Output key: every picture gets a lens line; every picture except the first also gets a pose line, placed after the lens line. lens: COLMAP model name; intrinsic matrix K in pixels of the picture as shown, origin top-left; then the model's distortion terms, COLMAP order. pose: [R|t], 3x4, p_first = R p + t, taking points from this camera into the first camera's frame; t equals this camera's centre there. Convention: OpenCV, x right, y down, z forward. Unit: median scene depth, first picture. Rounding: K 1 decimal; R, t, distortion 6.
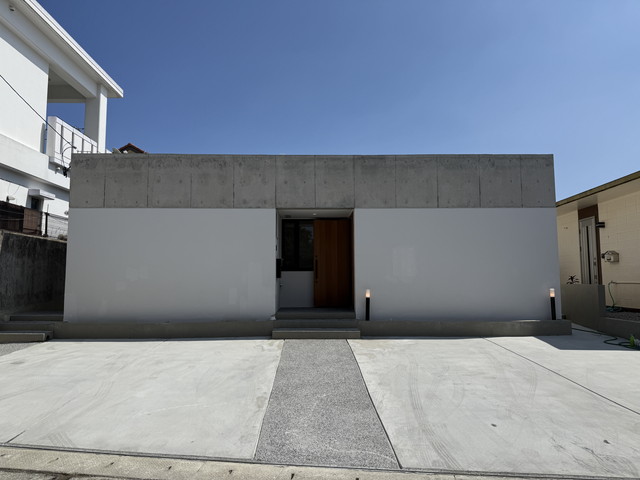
lens RADIAL K [[456.0, 0, 319.5], [0, 456.0, 239.8], [0, 0, 1]] dist [0.037328, -0.045841]
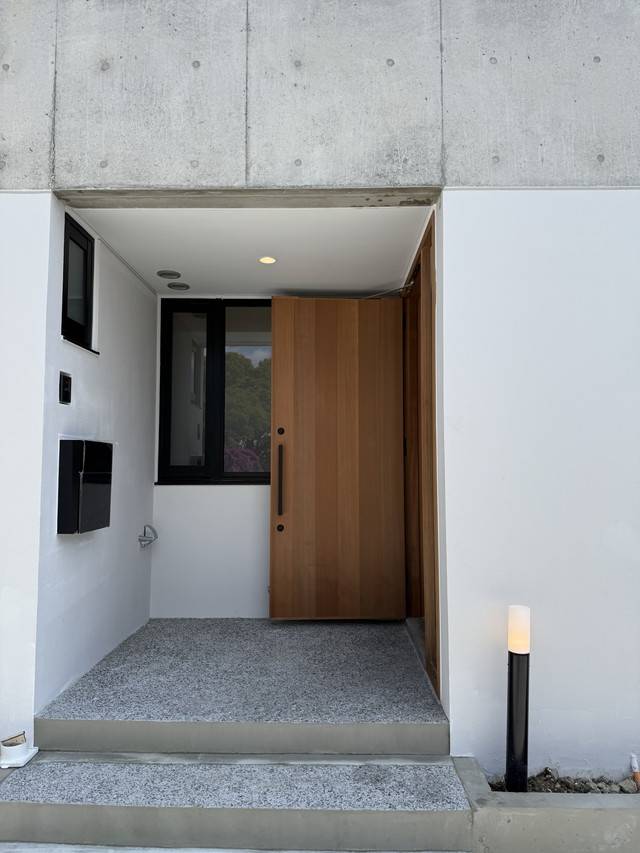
lens RADIAL K [[607.7, 0, 320.9], [0, 607.7, 428.8], [0, 0, 1]] dist [0.037328, -0.045841]
pose [[0.999242, 0.002265, -0.038865, 0.034750], [-0.001388, 0.999744, 0.022580, 0.030858], [0.038906, -0.022509, 0.998989, 0.741257]]
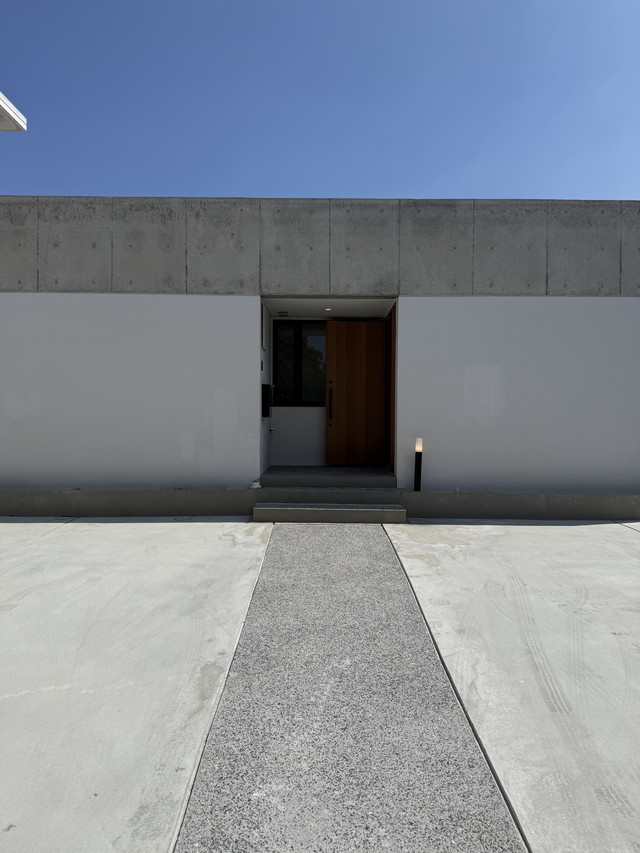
lens RADIAL K [[607.7, 0, 319.2], [0, 607.7, 449.3], [0, 0, 1]] dist [0.037328, -0.045841]
pose [[0.999701, 0.010990, -0.021857, -0.003625], [-0.008069, 0.991545, 0.129513, 0.023362], [0.023096, -0.129297, 0.991337, 0.222963]]
